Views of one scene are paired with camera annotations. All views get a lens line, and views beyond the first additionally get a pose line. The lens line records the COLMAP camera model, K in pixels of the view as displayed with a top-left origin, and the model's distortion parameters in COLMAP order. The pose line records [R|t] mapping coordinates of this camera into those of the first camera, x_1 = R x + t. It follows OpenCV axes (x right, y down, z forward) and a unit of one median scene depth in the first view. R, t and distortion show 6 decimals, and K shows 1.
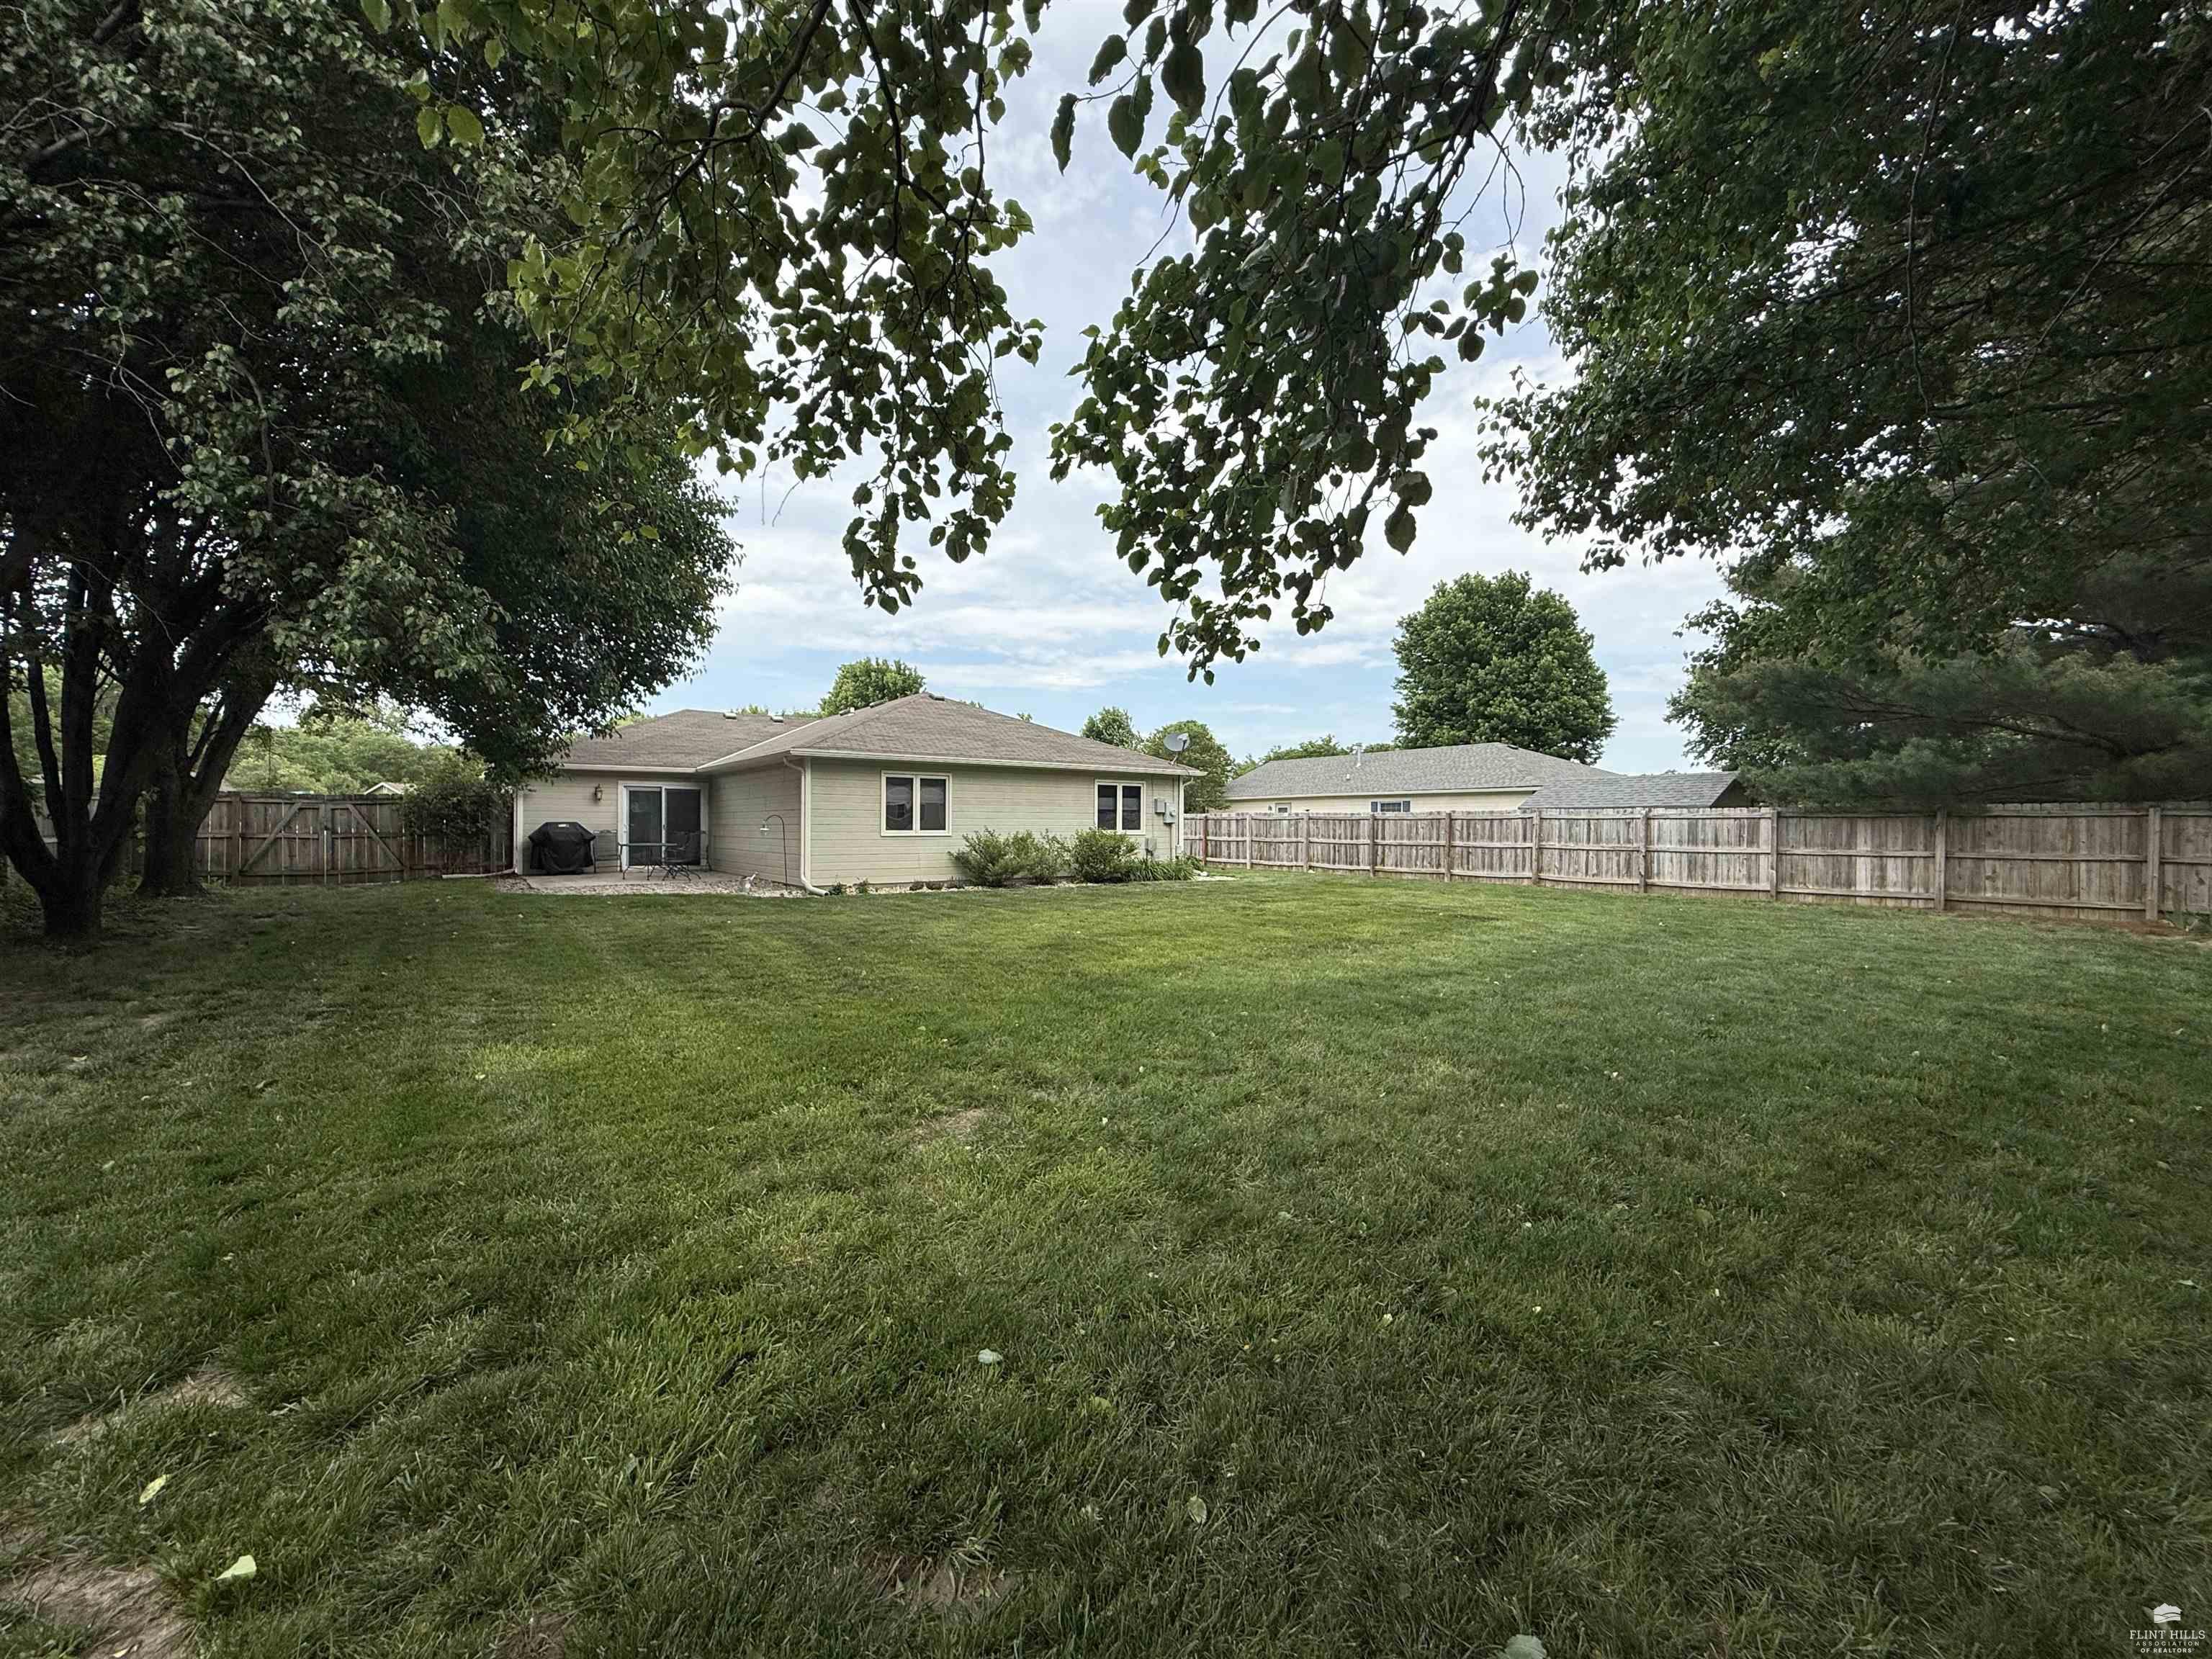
lens RADIAL K [[880.6, 0, 1099.1], [0, 880.6, 826.8], [0, 0, 1]] dist [-0.002082, -0.000140]
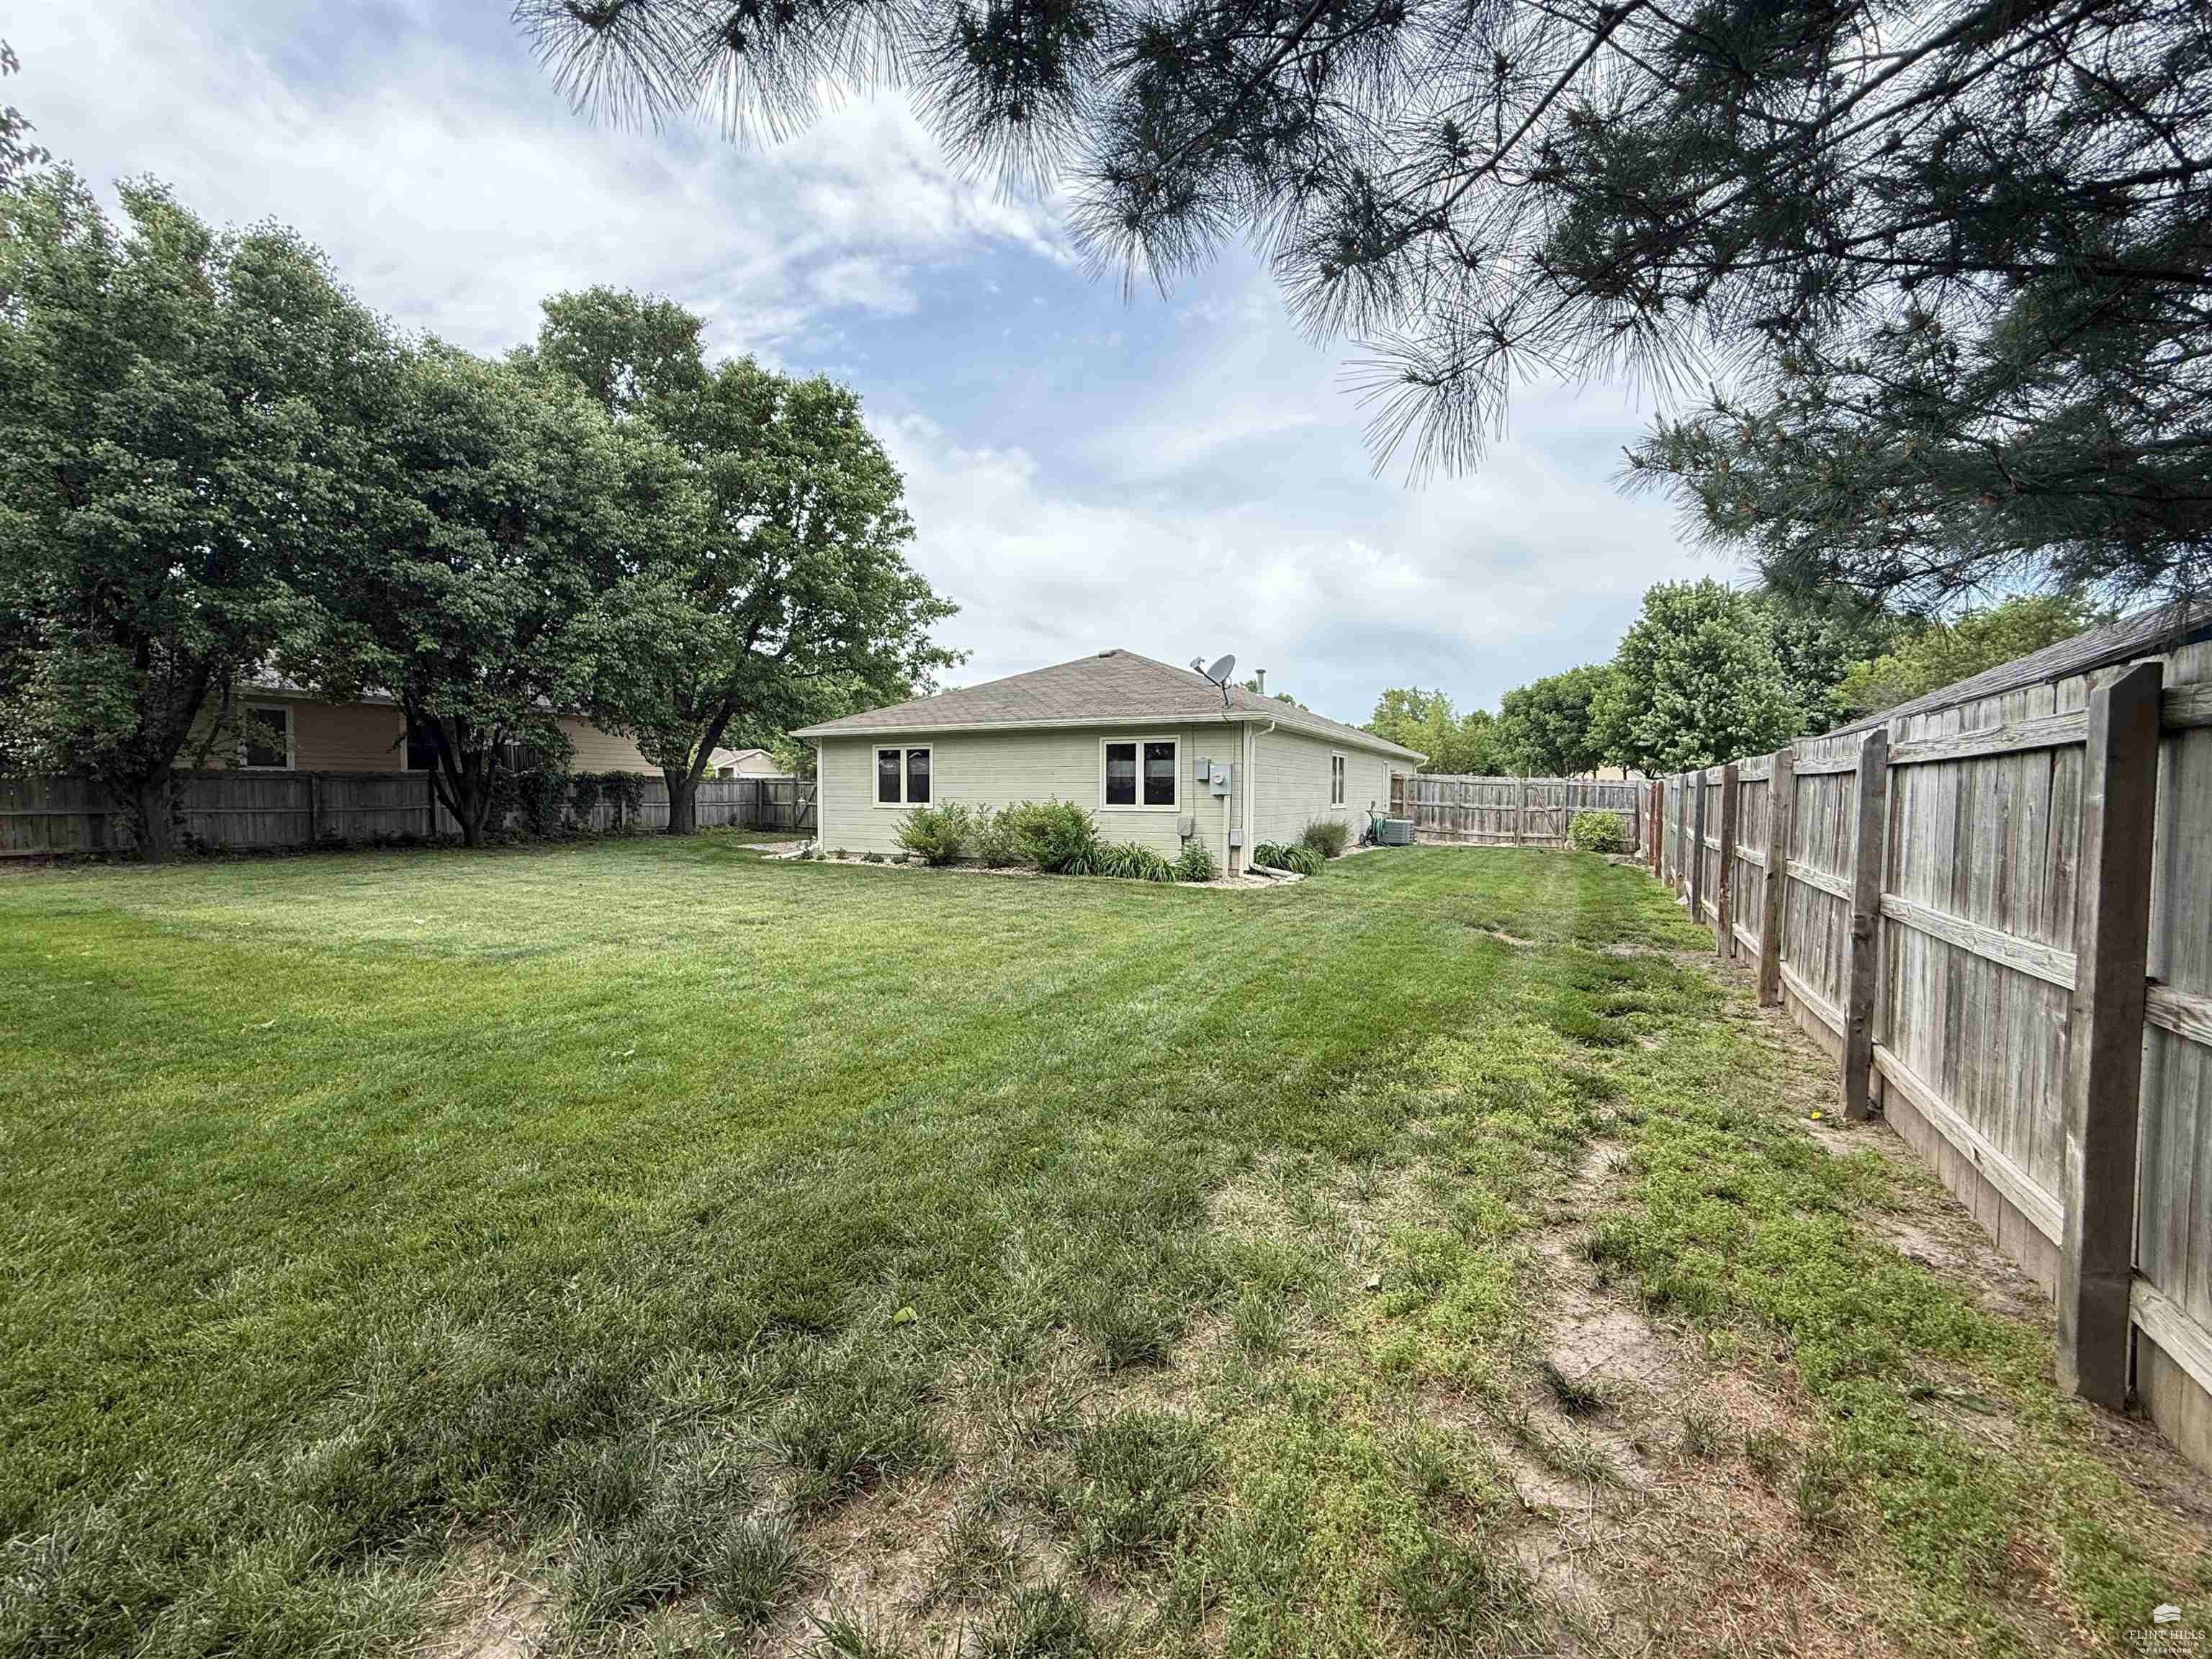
lens RADIAL K [[880.6, 0, 1099.1], [0, 880.6, 826.8], [0, 0, 1]] dist [-0.002082, -0.000140]
pose [[0.413137, 0.029881, -0.910178, 0.782232], [-0.002475, 0.999495, 0.031690, -0.000924], [0.910665, -0.010840, 0.413003, 0.778832]]
